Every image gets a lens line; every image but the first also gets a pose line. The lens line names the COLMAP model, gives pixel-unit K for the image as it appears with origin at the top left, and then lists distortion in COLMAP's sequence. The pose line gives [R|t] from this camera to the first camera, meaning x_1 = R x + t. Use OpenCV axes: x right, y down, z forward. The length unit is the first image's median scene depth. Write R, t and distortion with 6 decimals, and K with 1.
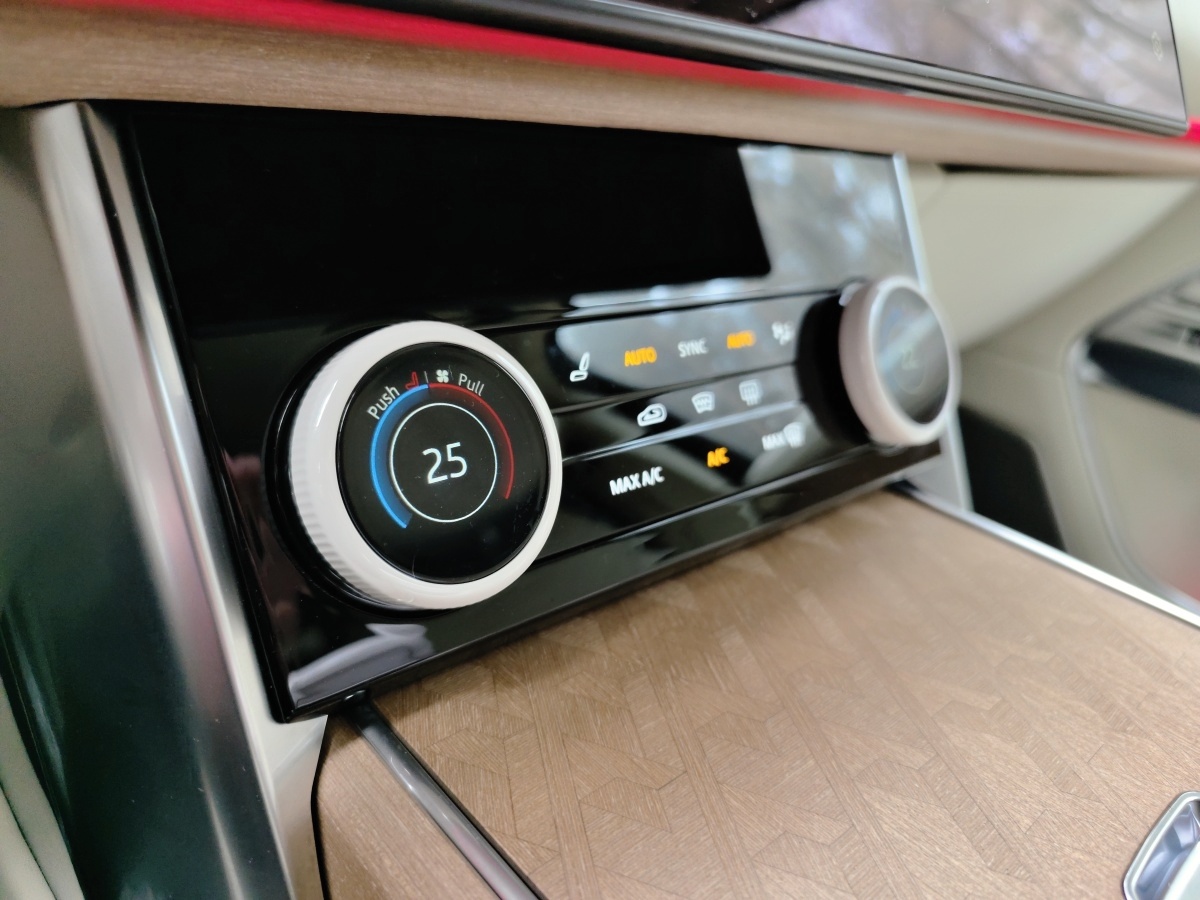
lens RADIAL K [[834.5, 0, 588.4], [0, 834.5, 450.7], [0, 0, 1]] dist [0.043134, -0.057320]
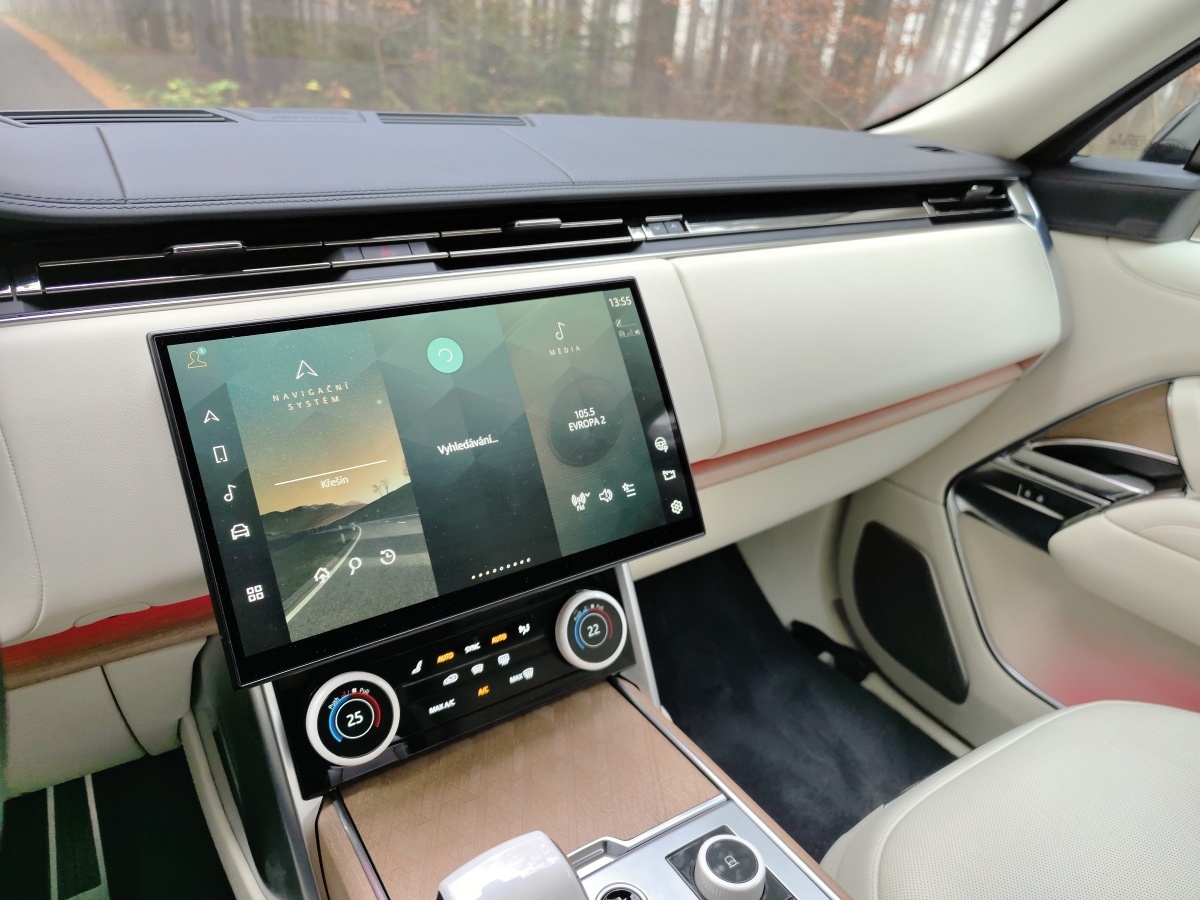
lens RADIAL K [[835.3, 0, 600.0], [0, 835.3, 450.0], [0, 0, 1]] dist [-0.002680, -0.009270]
pose [[0.988428, -0.020740, -0.150267, 1.214731], [0.019585, 0.999766, -0.009166, -0.933345], [0.150422, 0.006117, 0.988603, -1.952035]]
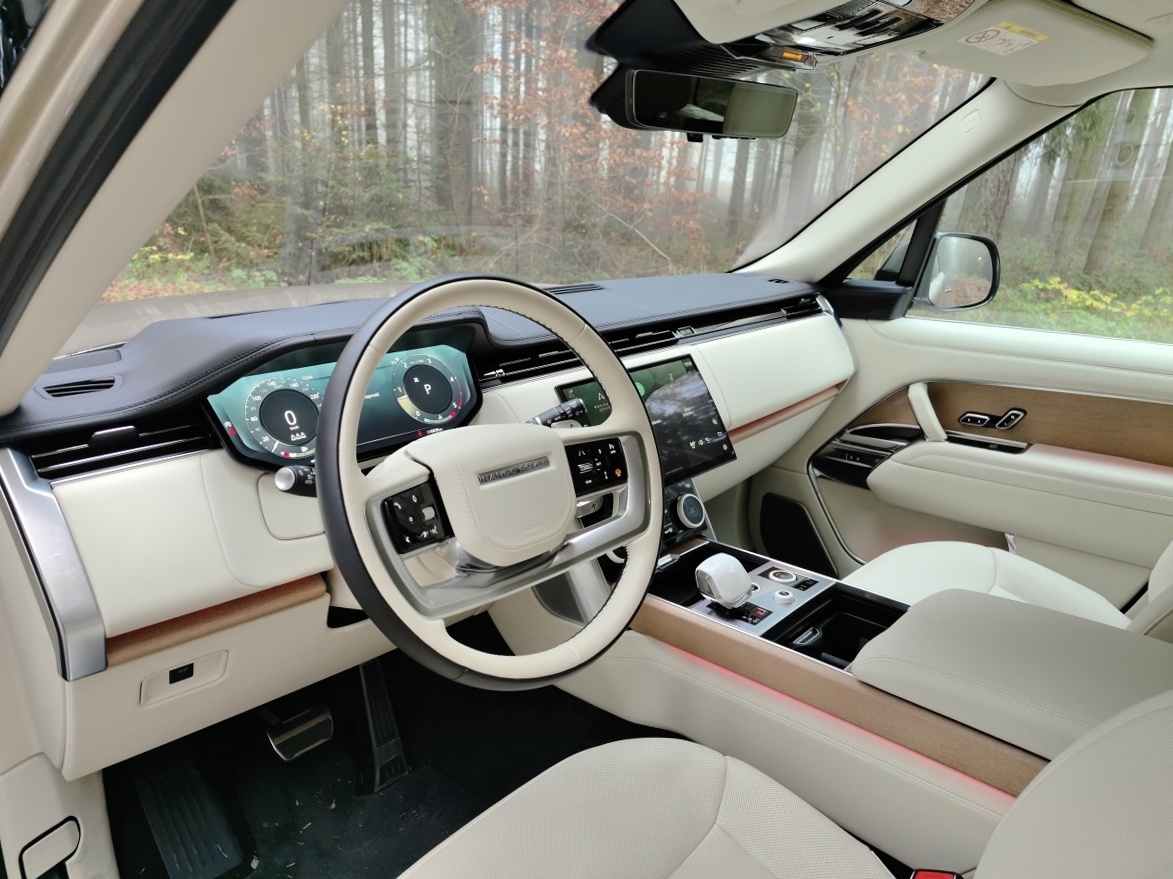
lens RADIAL K [[836.4, 0, 611.8], [0, 836.4, 439.0], [0, 0, 1]] dist [0.008964, 0.000015]
pose [[0.984576, -0.148761, 0.092085, -0.772099], [0.159022, 0.980378, -0.116494, -0.045424], [-0.072948, 0.129341, 0.988913, -6.347715]]
